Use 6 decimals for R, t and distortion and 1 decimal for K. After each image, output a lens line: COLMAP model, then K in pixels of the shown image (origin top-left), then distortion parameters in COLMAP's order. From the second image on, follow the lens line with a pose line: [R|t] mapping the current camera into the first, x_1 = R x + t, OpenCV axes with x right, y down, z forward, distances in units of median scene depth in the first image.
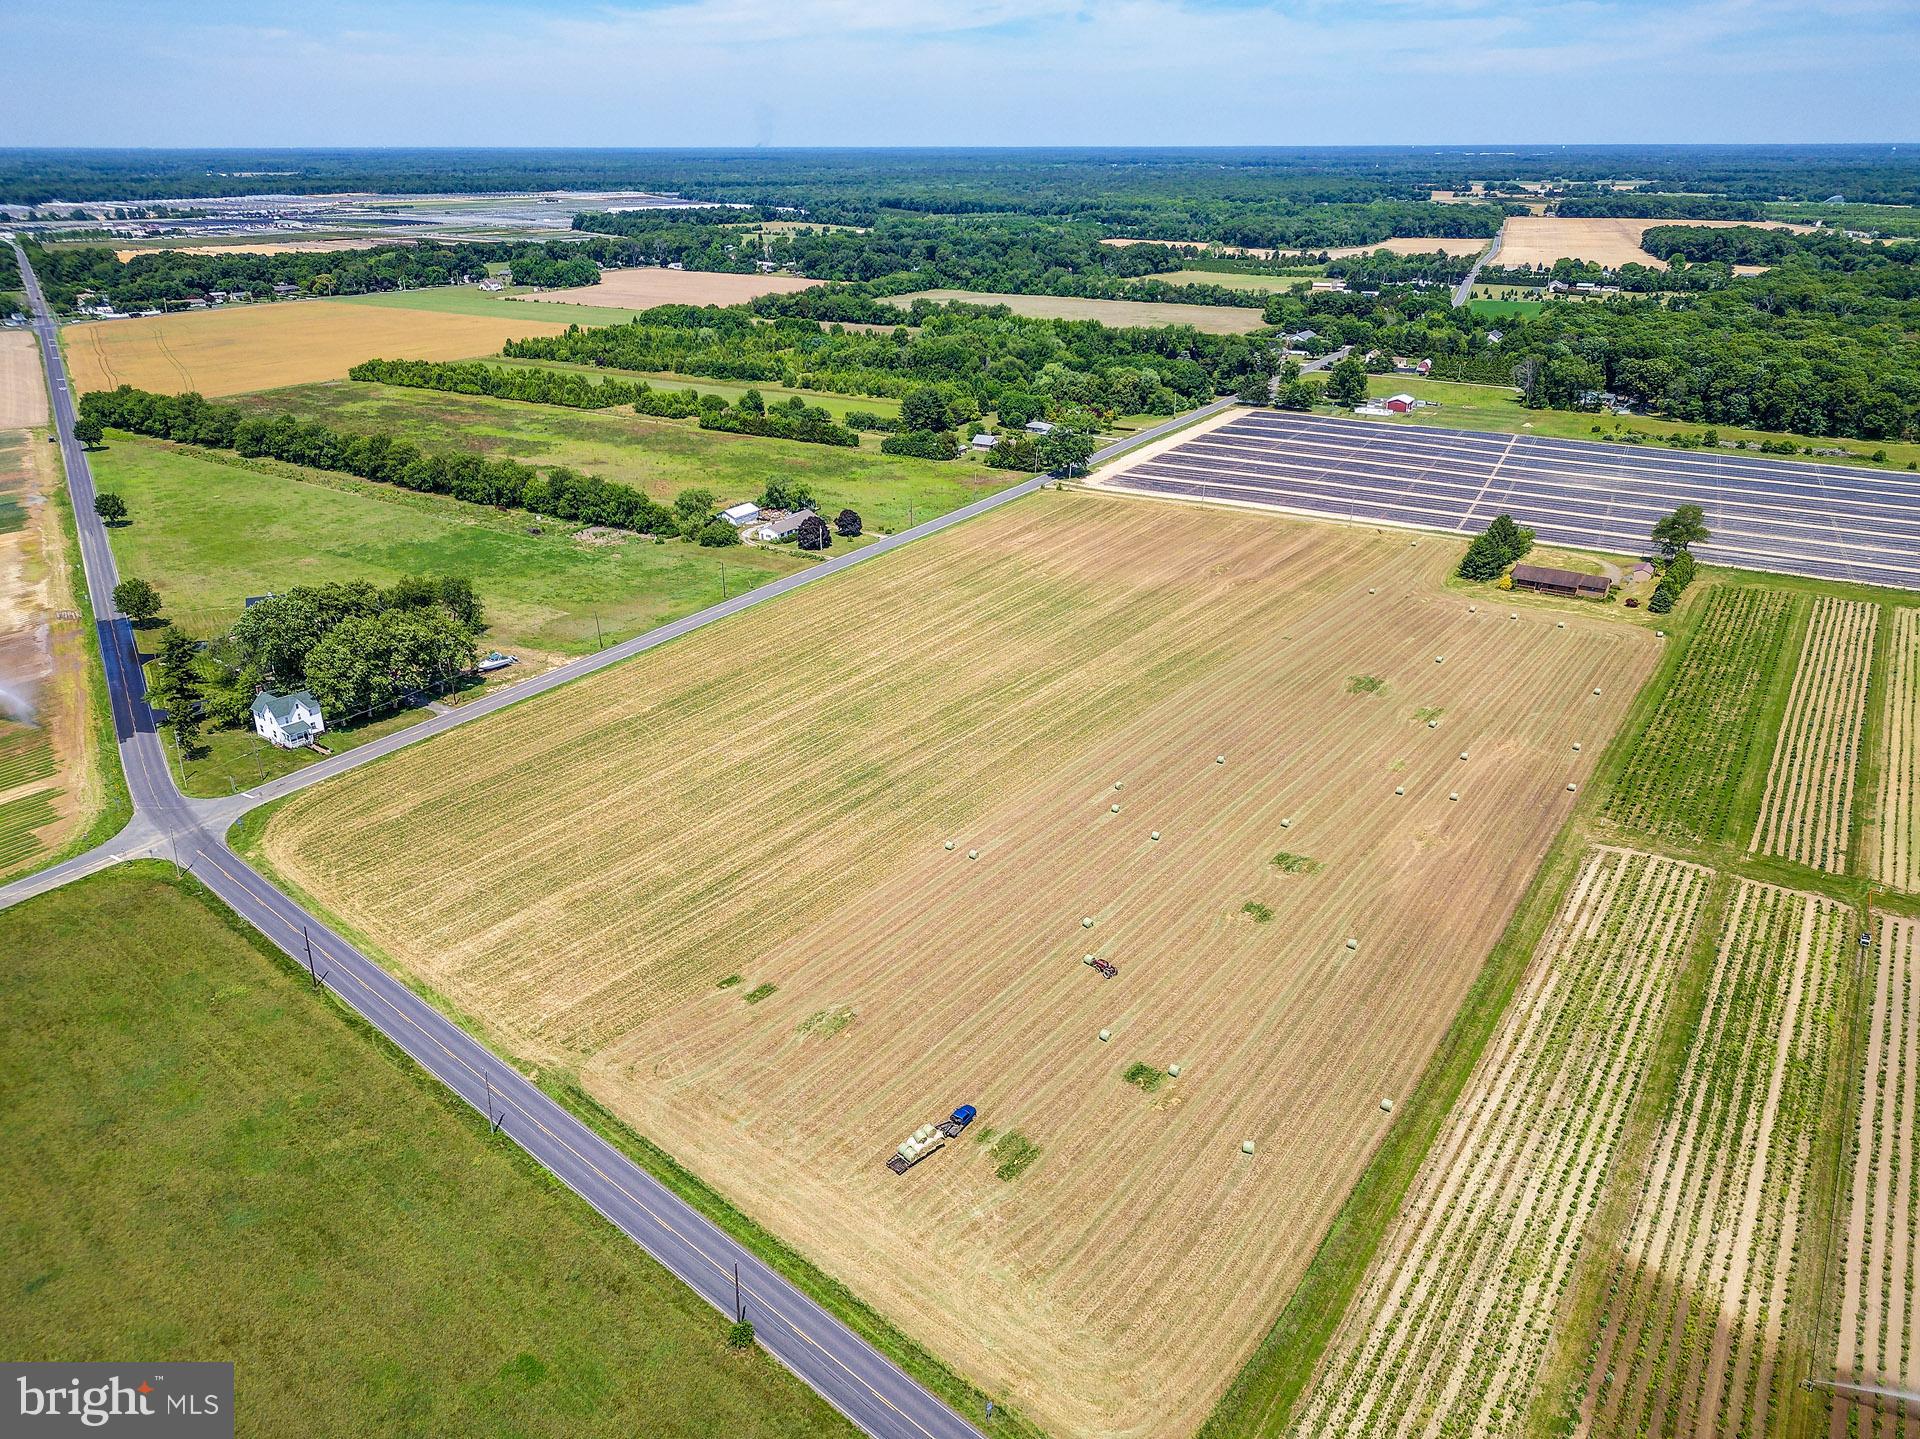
lens RADIAL K [[1378.0, 0, 955.6], [0, 1378.0, 716.8], [0, 0, 1]] dist [0.015016, -0.013450]
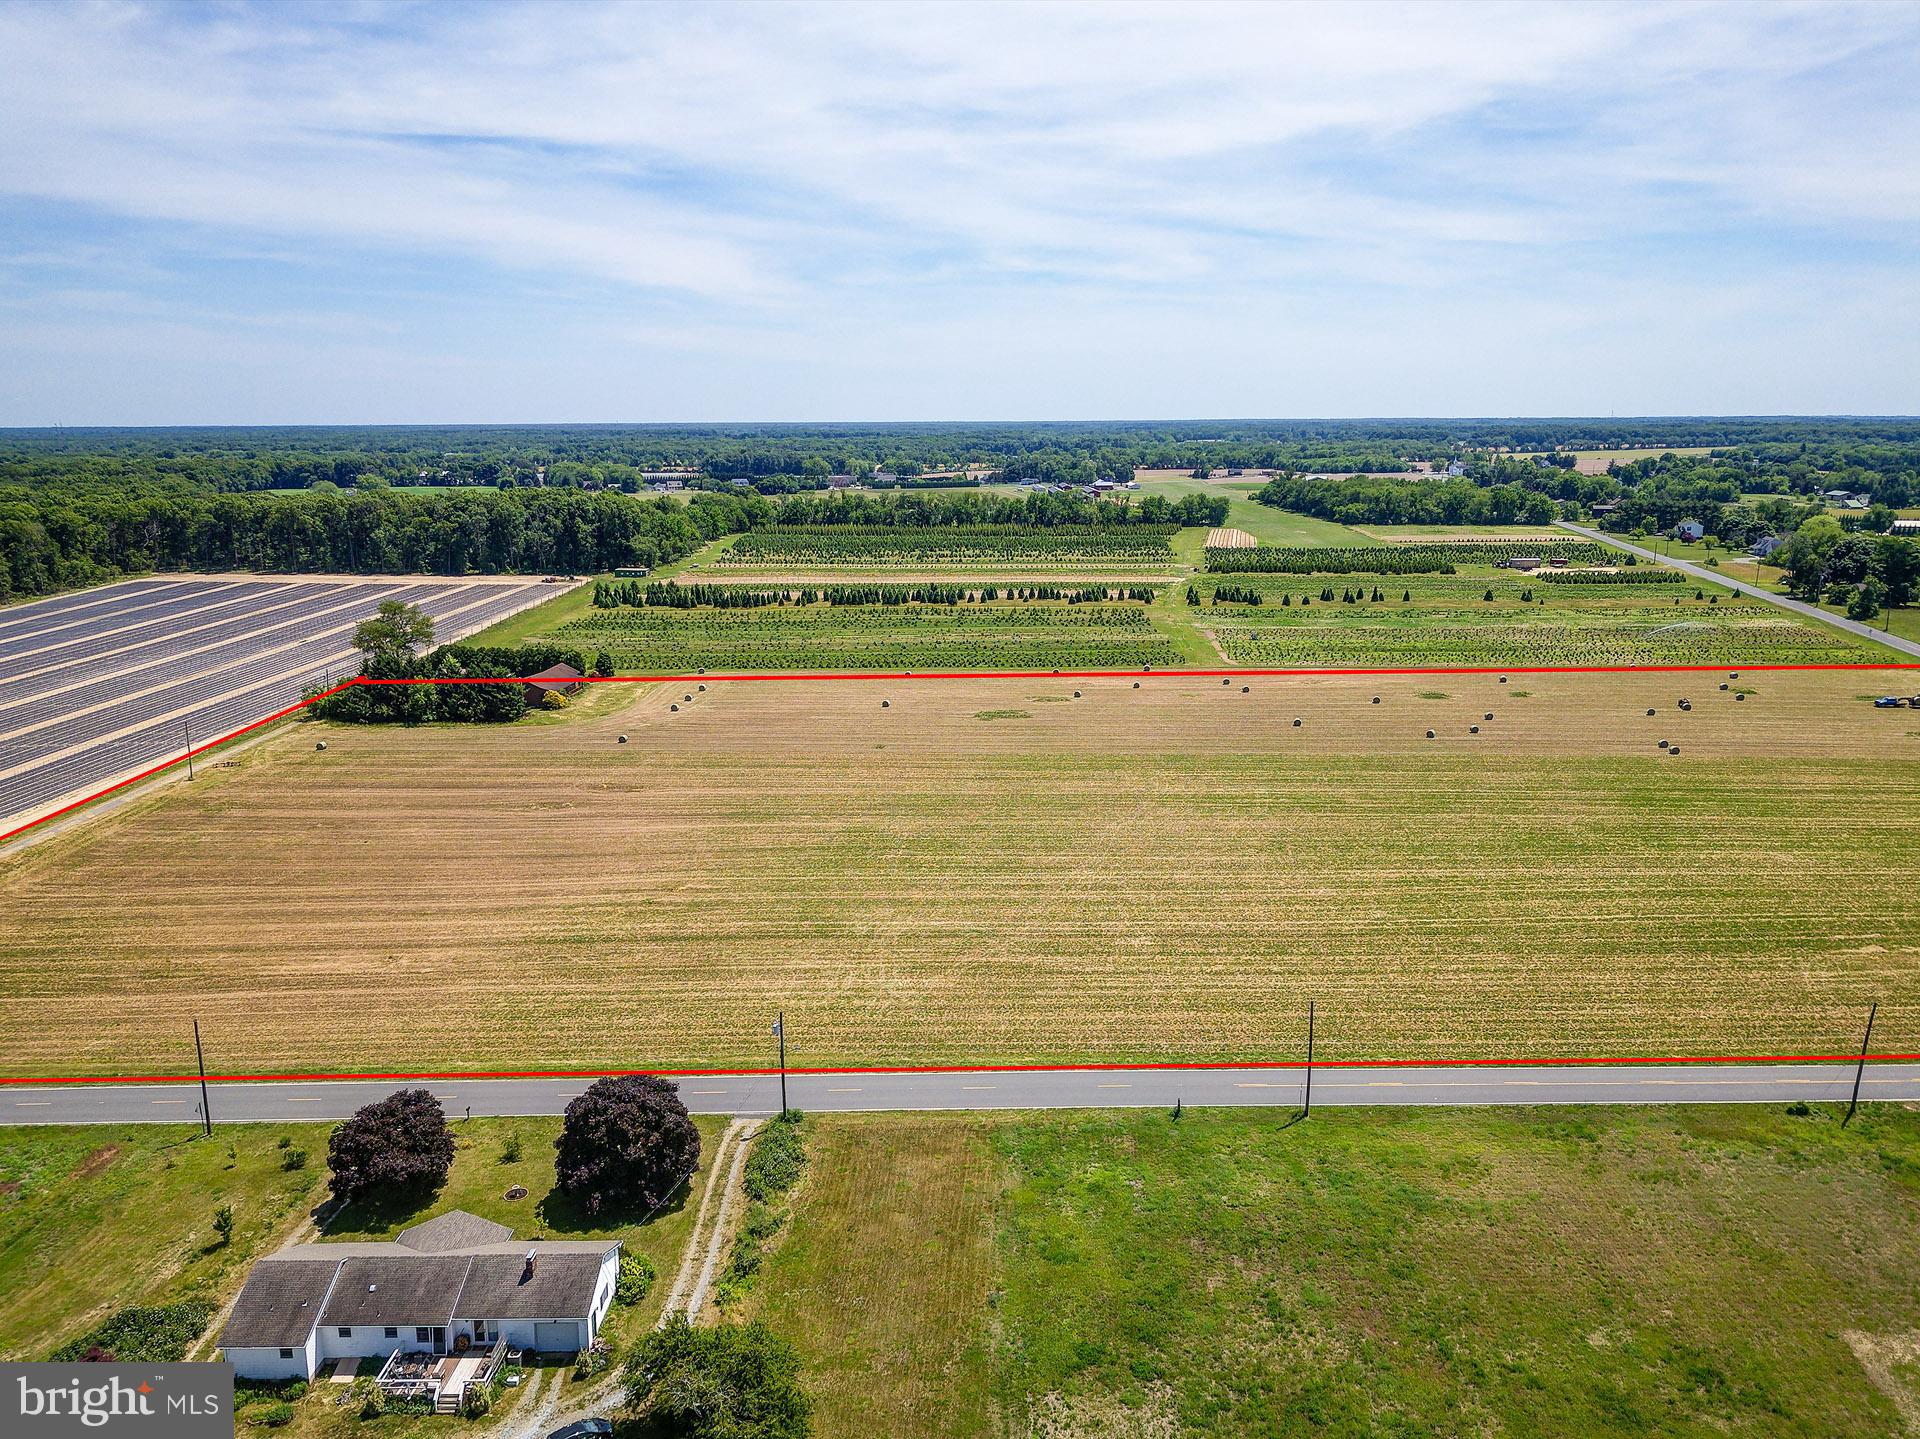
lens RADIAL K [[1374.0, 0, 1006.7], [0, 1374.0, 787.0], [0, 0, 1]] dist [0.009128, -0.002366]
pose [[-0.520446, -0.215372, 0.826287, -0.393960], [0.336435, 0.837674, 0.430248, -0.322202], [-0.784823, 0.501913, -0.363505, 1.189535]]
